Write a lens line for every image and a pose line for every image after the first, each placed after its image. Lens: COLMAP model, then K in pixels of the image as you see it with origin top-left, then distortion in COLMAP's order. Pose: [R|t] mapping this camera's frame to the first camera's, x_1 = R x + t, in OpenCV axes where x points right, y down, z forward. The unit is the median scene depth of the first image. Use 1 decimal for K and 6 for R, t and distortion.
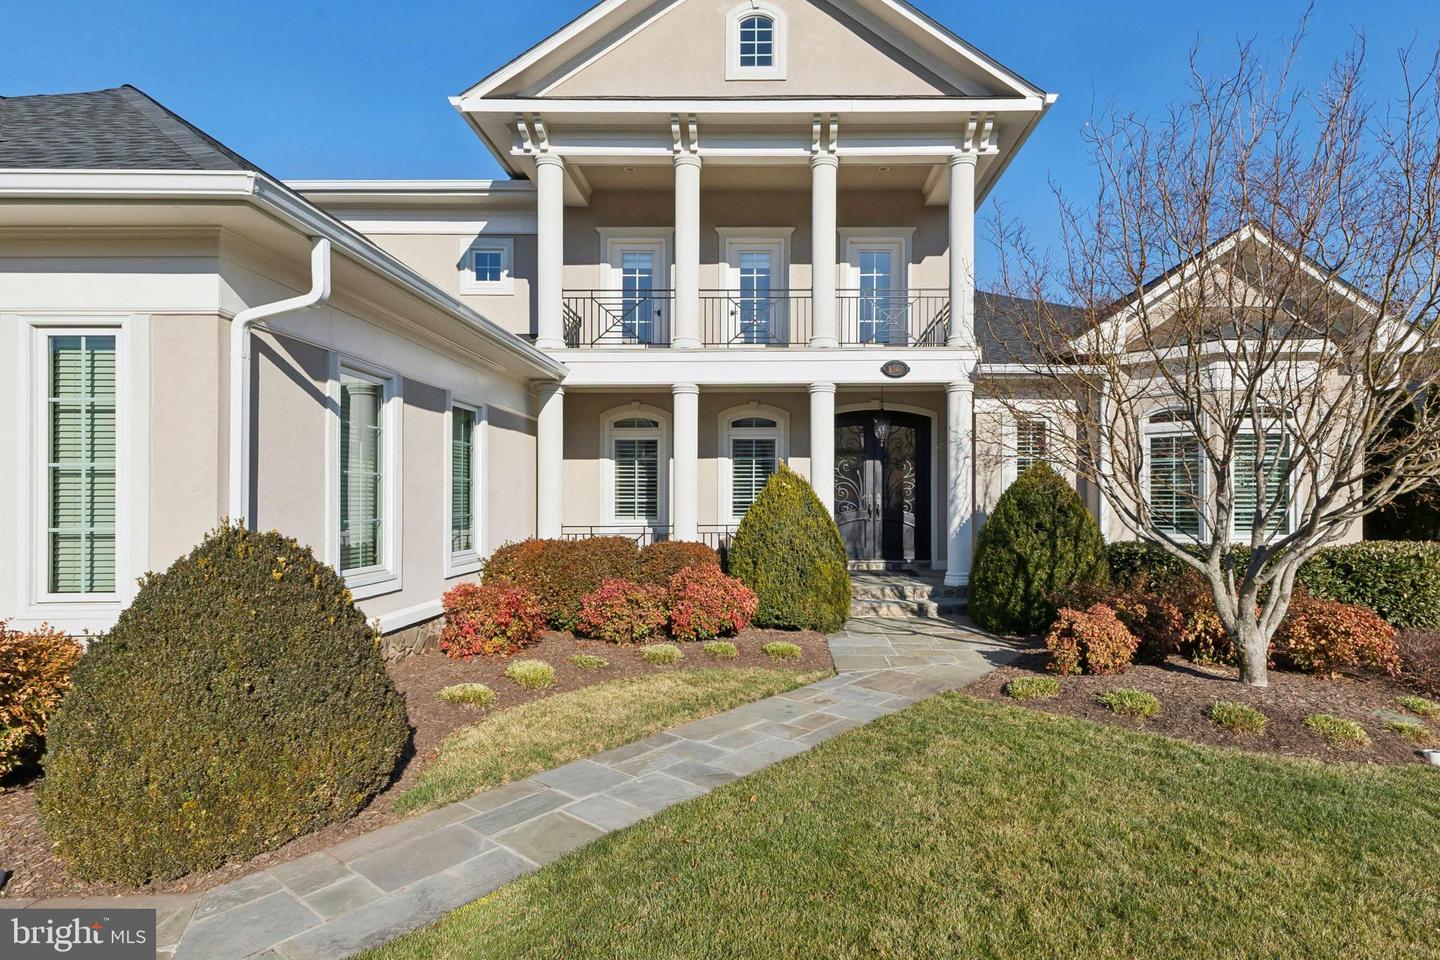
lens RADIAL K [[815.4, 0, 720.0], [0, 815.4, 480.0], [0, 0, 1]] dist [0.027287, 0.000335]
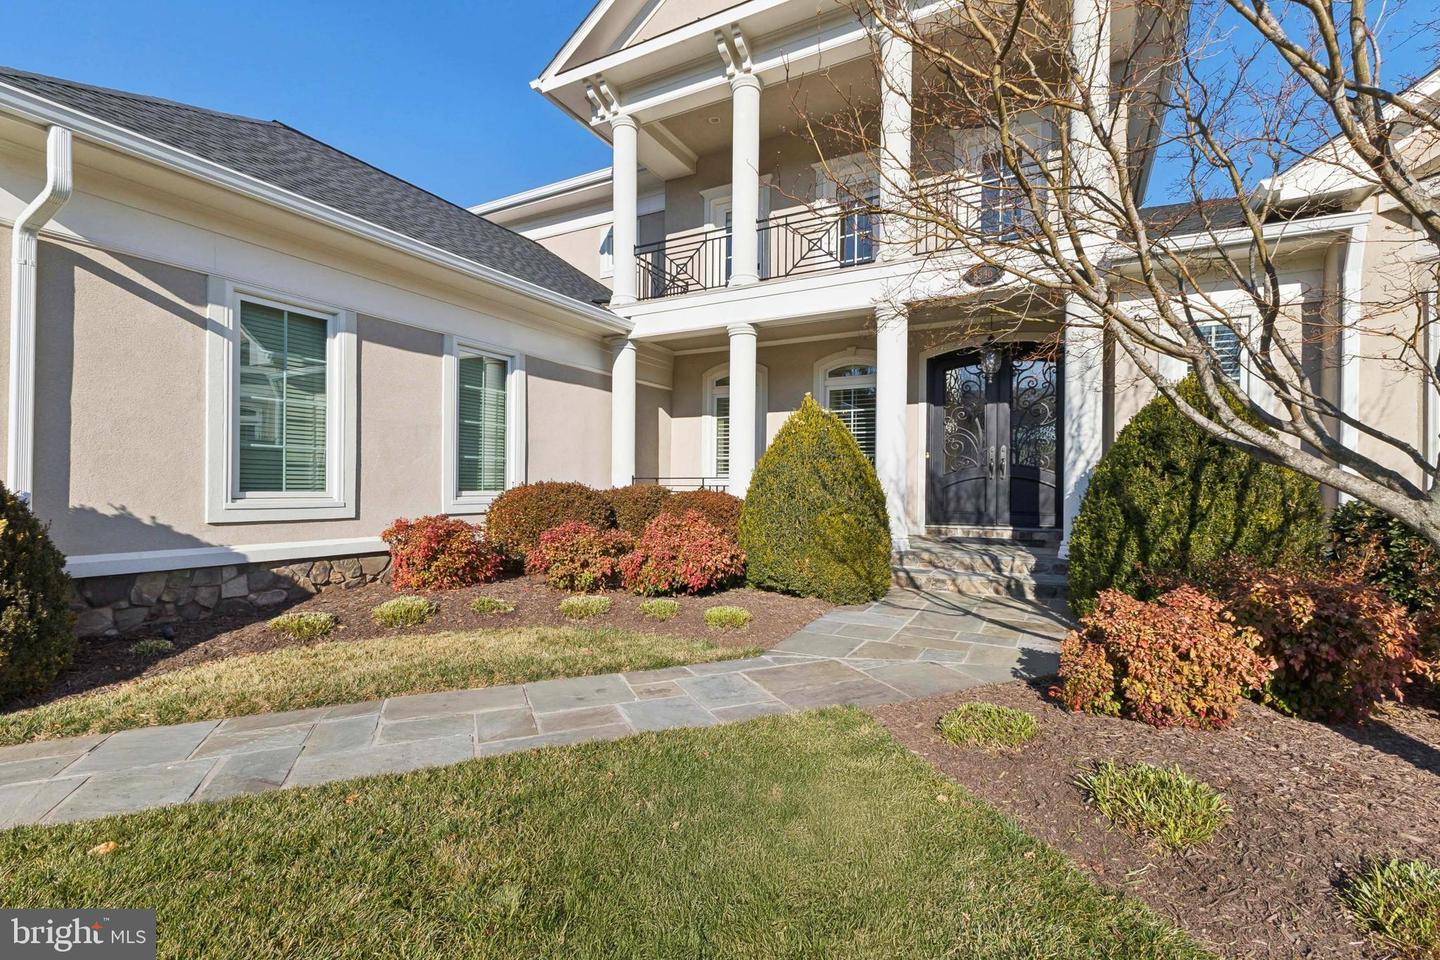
lens RADIAL K [[630.8, 0, 720.0], [0, 630.8, 480.0], [0, 0, 1]] dist [0.018165, -0.000248]
pose [[0.883522, 0.001911, -0.468387, 0.276201], [-0.000559, 0.999995, 0.003027, 0.057062], [0.468390, -0.002413, 0.883518, 0.353657]]
